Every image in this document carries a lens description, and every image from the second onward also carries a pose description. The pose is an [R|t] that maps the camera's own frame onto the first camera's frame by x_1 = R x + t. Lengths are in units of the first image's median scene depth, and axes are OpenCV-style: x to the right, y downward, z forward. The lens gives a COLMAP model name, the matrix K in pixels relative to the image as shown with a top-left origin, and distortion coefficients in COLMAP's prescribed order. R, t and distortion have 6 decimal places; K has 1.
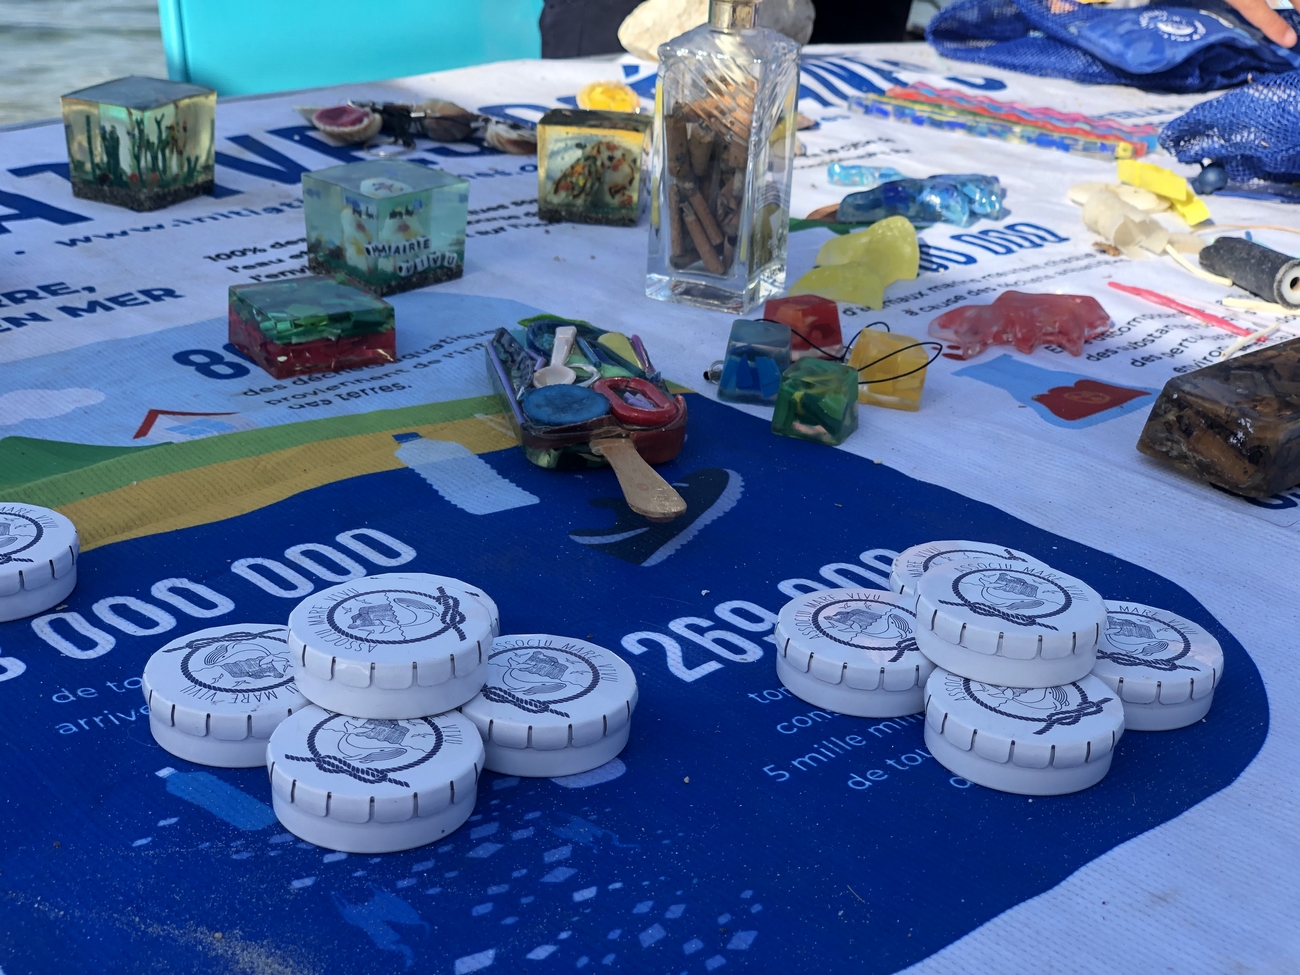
lens RADIAL K [[1980.5, 0, 648.6], [0, 1980.5, 487.7], [0, 0, 1]] dist [0.027451, 0.000000]
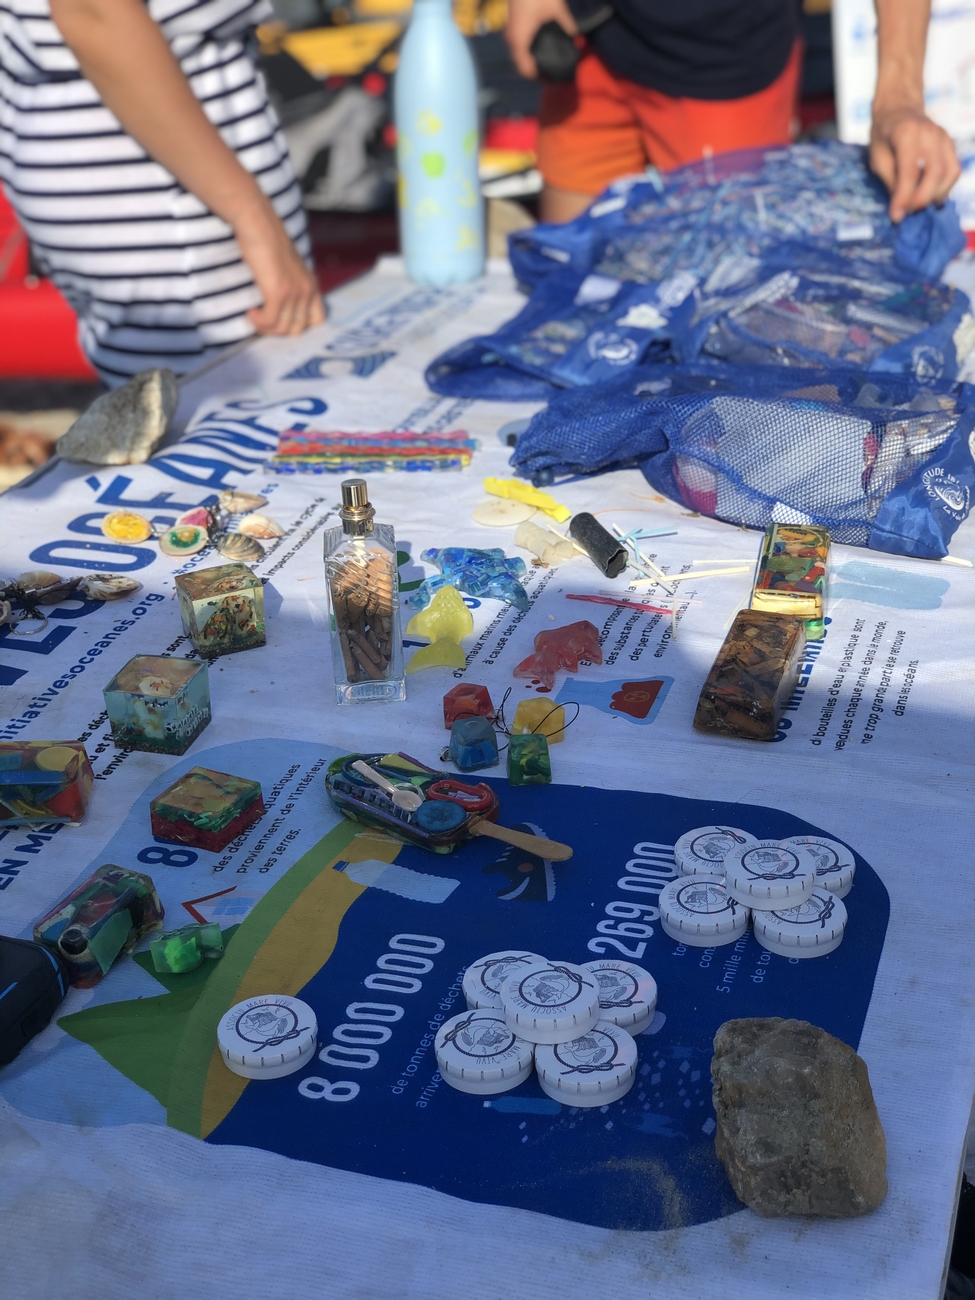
lens RADIAL K [[1980.5, 0, 488.4], [0, 1980.5, 650.3], [0, 0, 1]] dist [0.027451, 0.000000]
pose [[0.867260, -0.306958, 0.391967, -0.557238], [0.276085, 0.951686, 0.134425, -0.353377], [-0.414292, -0.008365, 0.910106, -0.516937]]
